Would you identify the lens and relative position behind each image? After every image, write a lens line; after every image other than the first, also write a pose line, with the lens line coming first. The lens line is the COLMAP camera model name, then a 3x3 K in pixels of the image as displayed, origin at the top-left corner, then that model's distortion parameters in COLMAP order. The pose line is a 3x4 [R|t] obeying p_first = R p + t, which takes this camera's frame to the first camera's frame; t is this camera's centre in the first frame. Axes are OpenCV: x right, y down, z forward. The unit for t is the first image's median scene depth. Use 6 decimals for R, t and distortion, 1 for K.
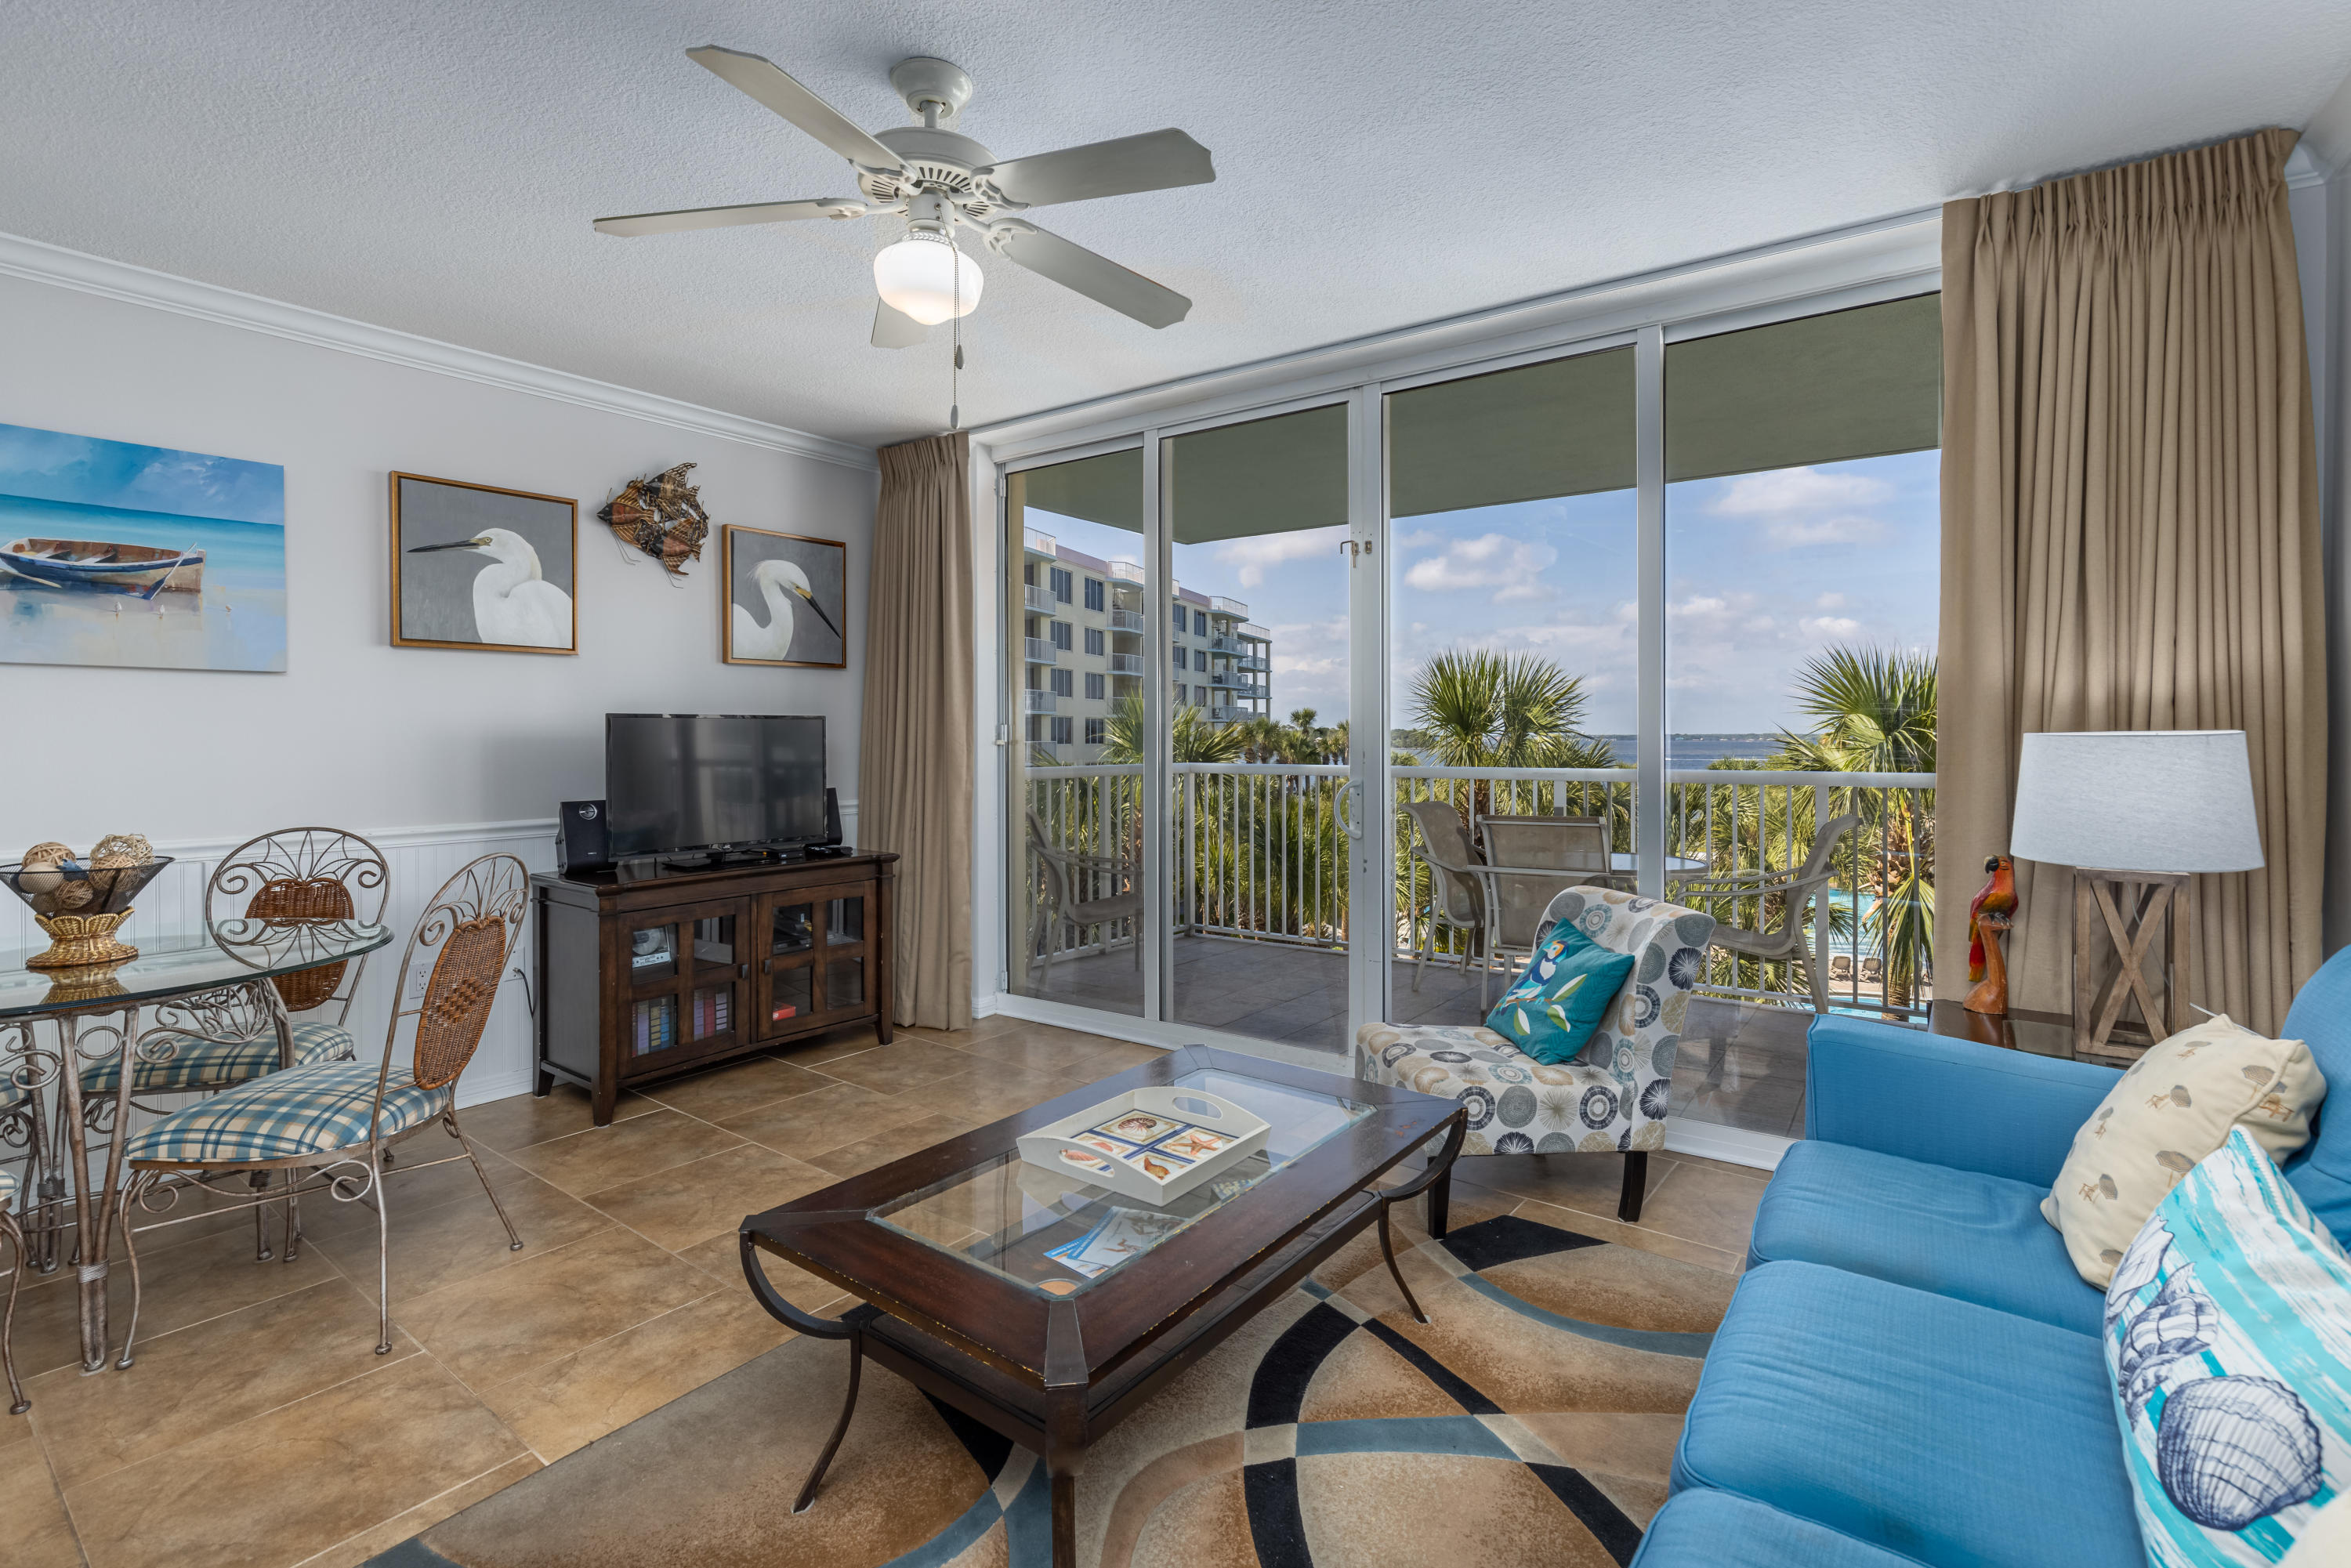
lens RADIAL K [[1071.4, 0, 1198.0], [0, 1071.4, 717.8], [0, 0, 1]] dist [0.013595, -0.001973]
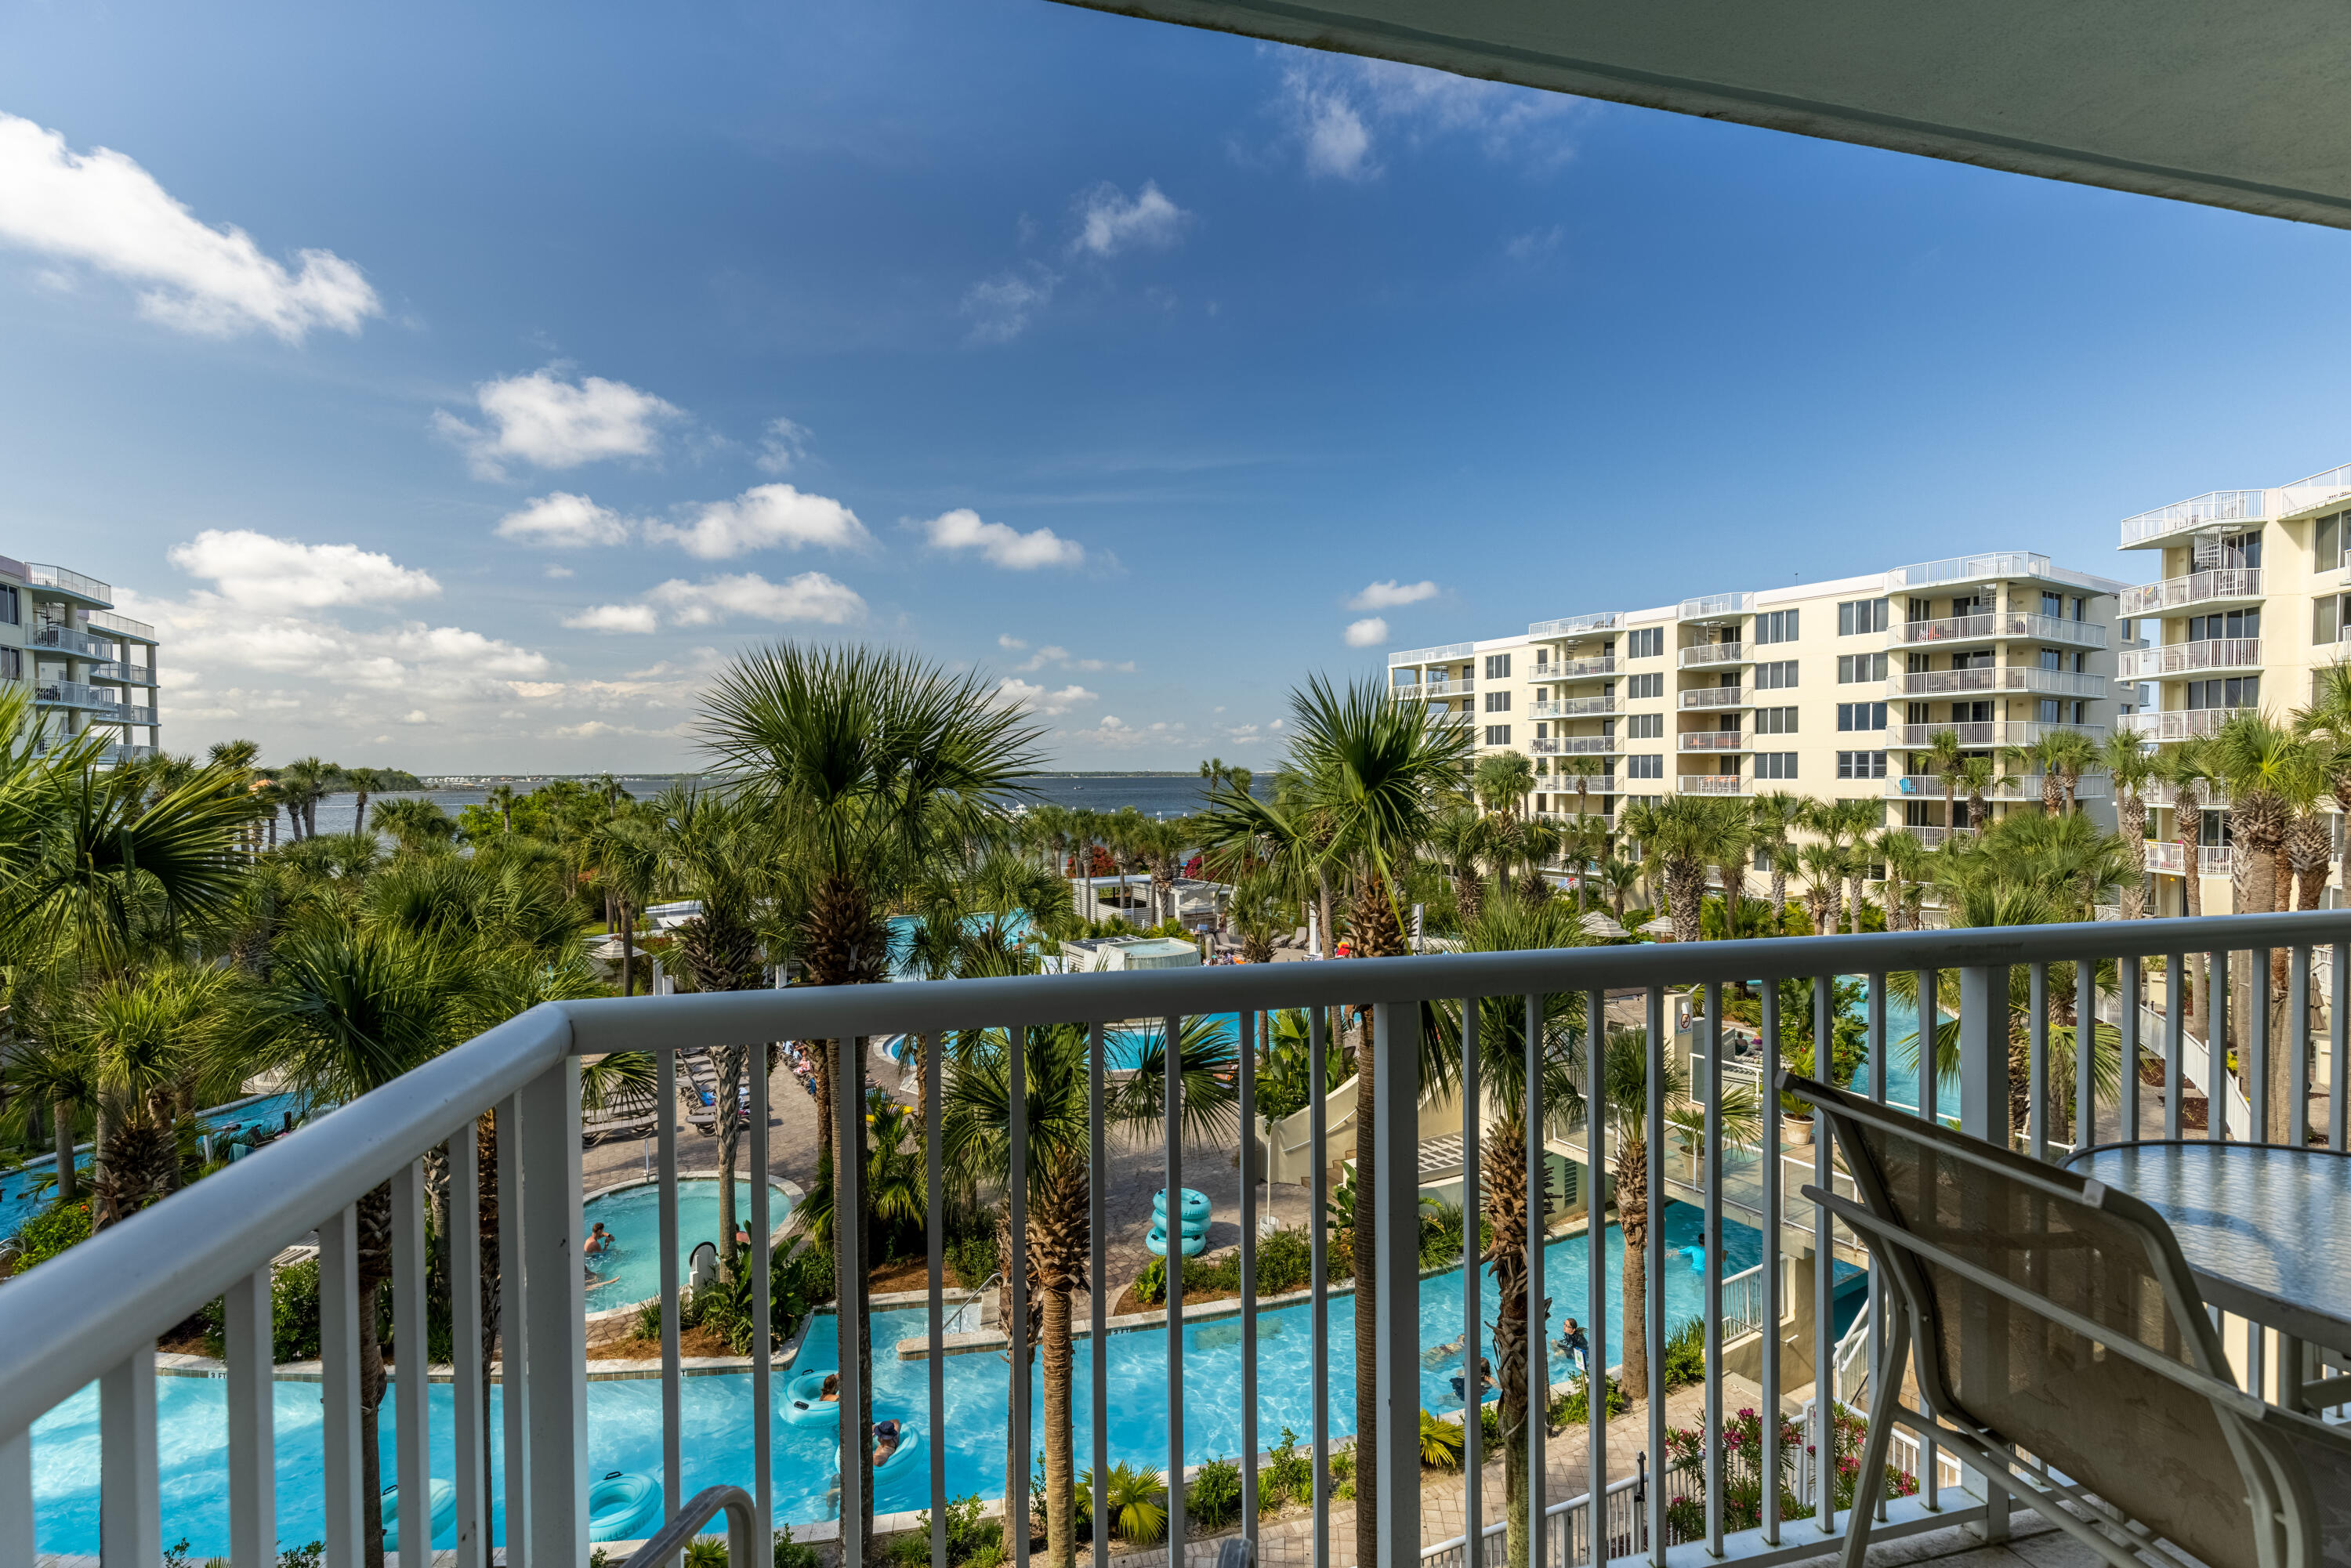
lens RADIAL K [[1071.4, 0, 1176.1], [0, 1071.4, 764.2], [0, 0, 1]] dist [0.013595, -0.001973]
pose [[0.672147, 0.005649, 0.740396, -0.178762], [-0.009412, 0.999955, 0.000914, -0.006420], [-0.740358, -0.007583, 0.672170, 1.242237]]
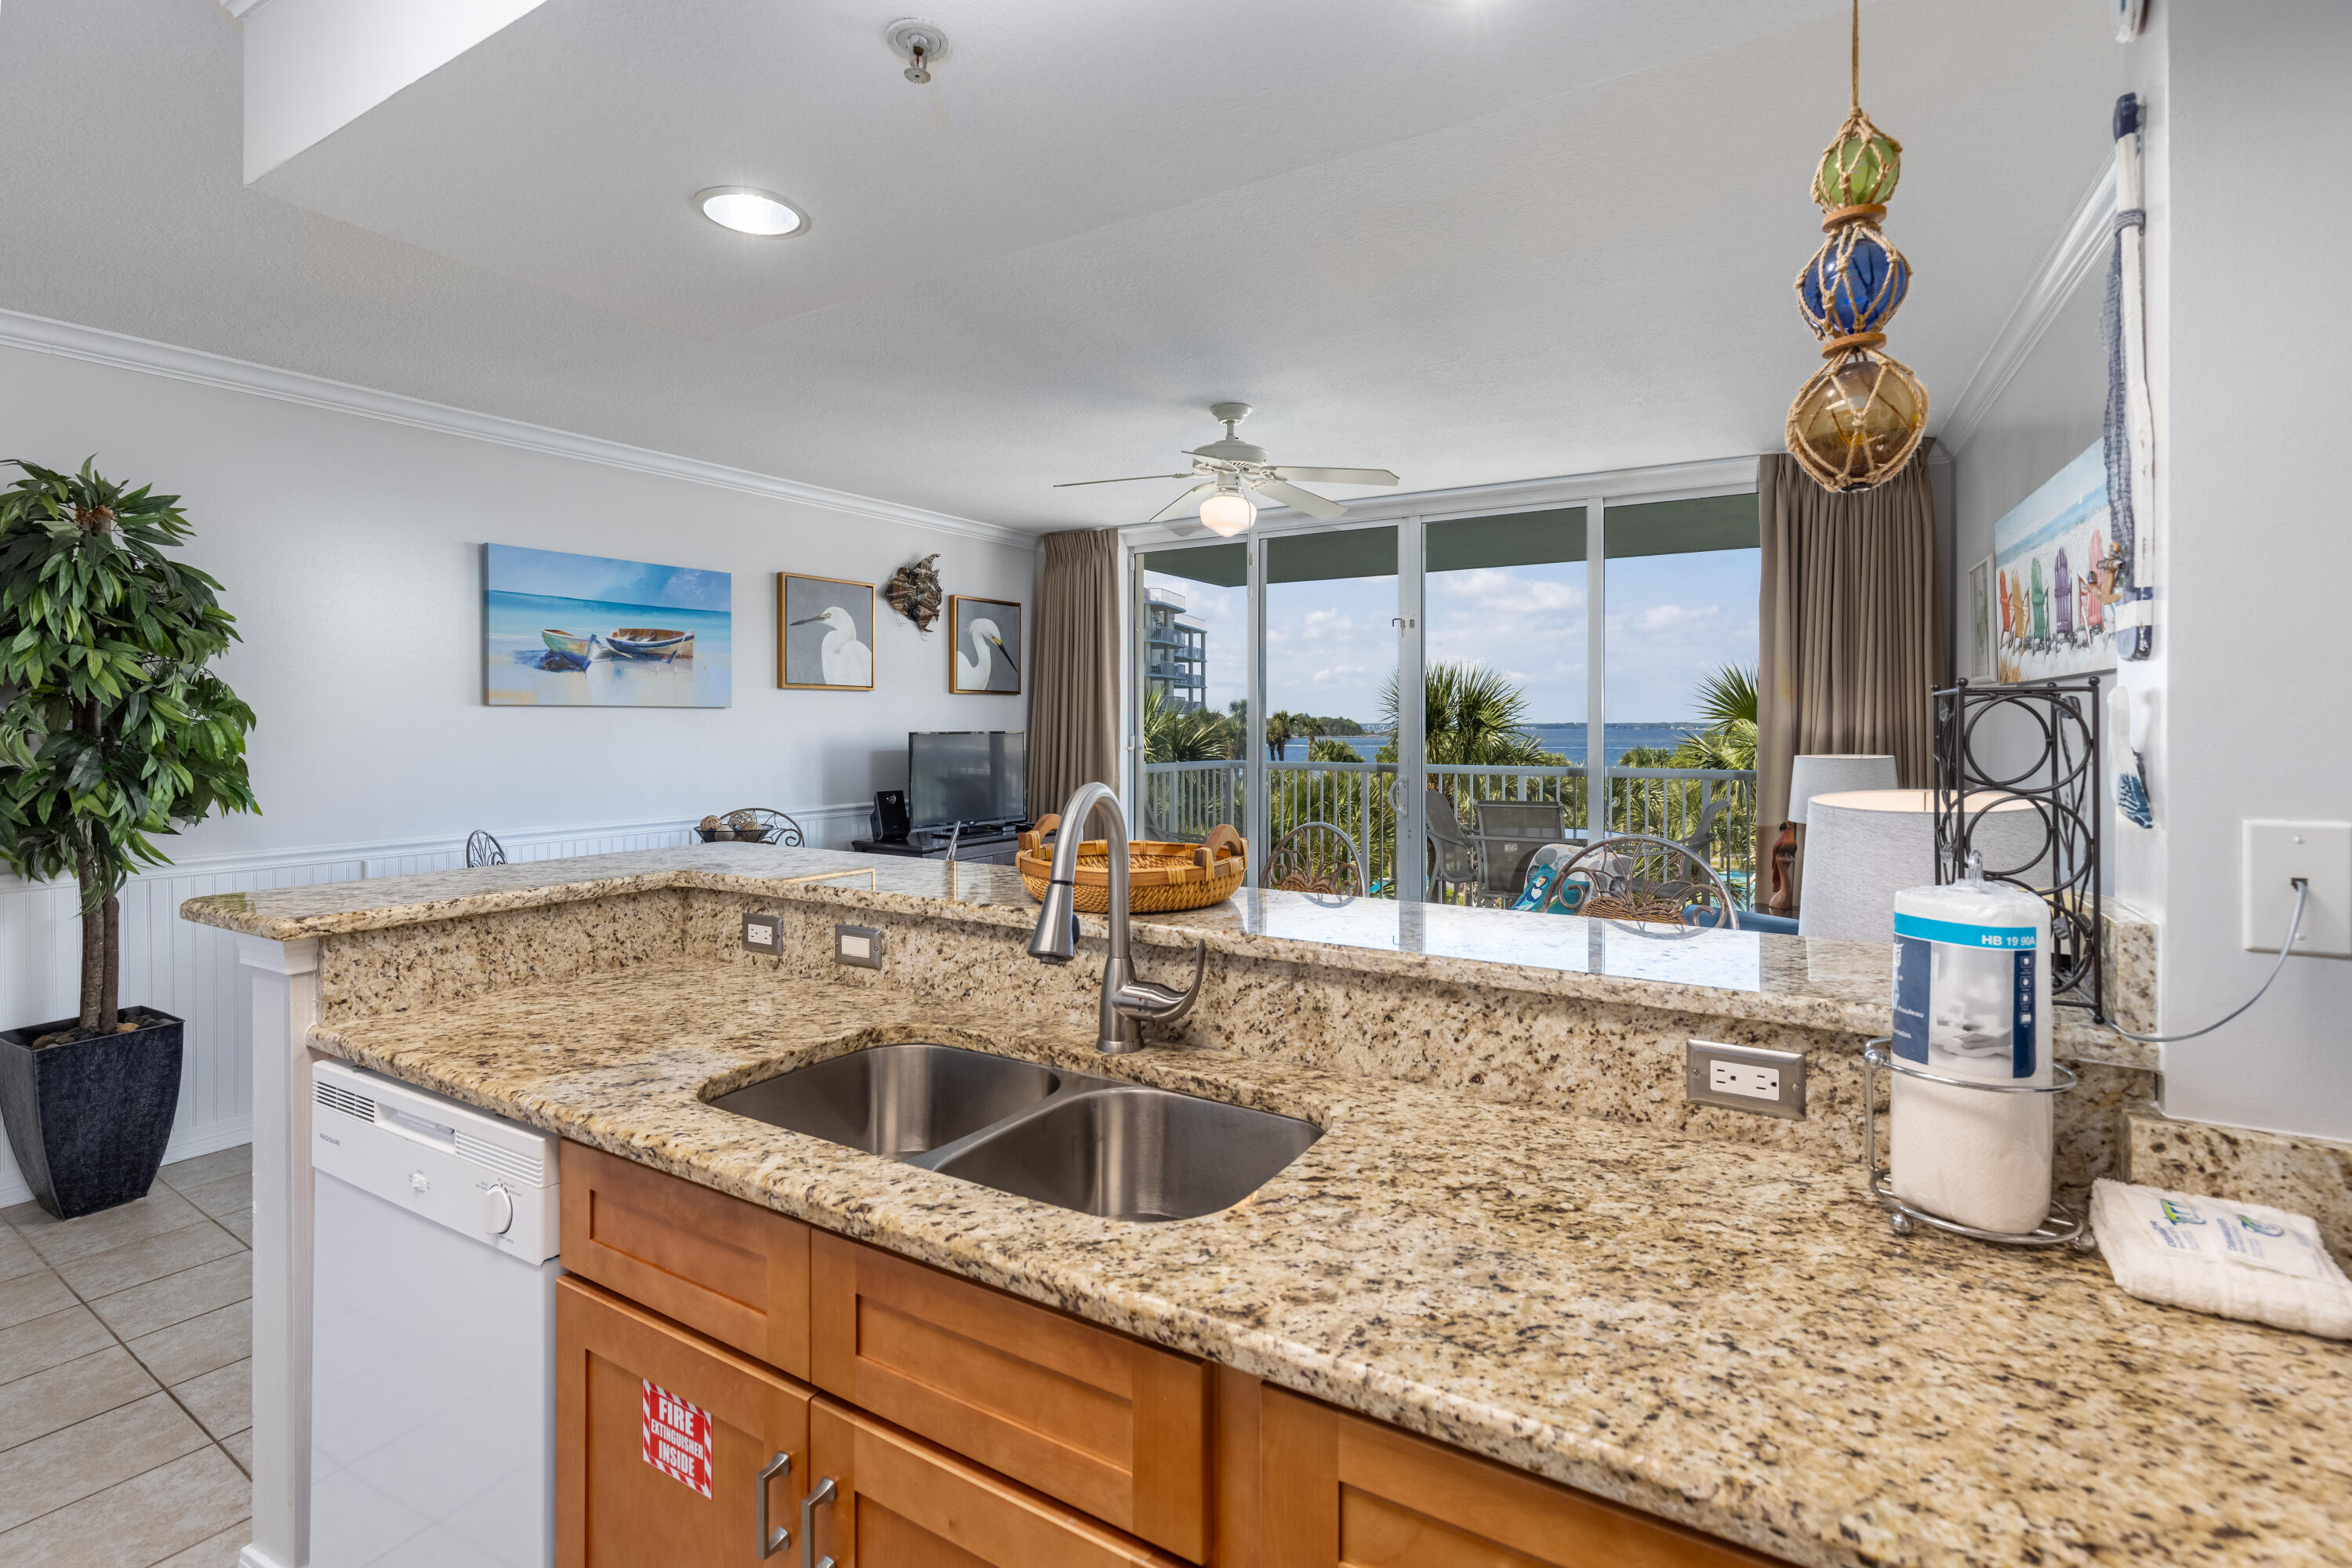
lens RADIAL K [[1071.9, 0, 1192.3], [0, 1071.9, 694.8], [0, 0, 1]] dist [0.013595, -0.001973]
pose [[0.998049, 0.005740, 0.062166, -0.216126], [-0.005151, 0.999940, -0.009622, -0.037058], [-0.062217, 0.009283, 0.998019, -0.435610]]
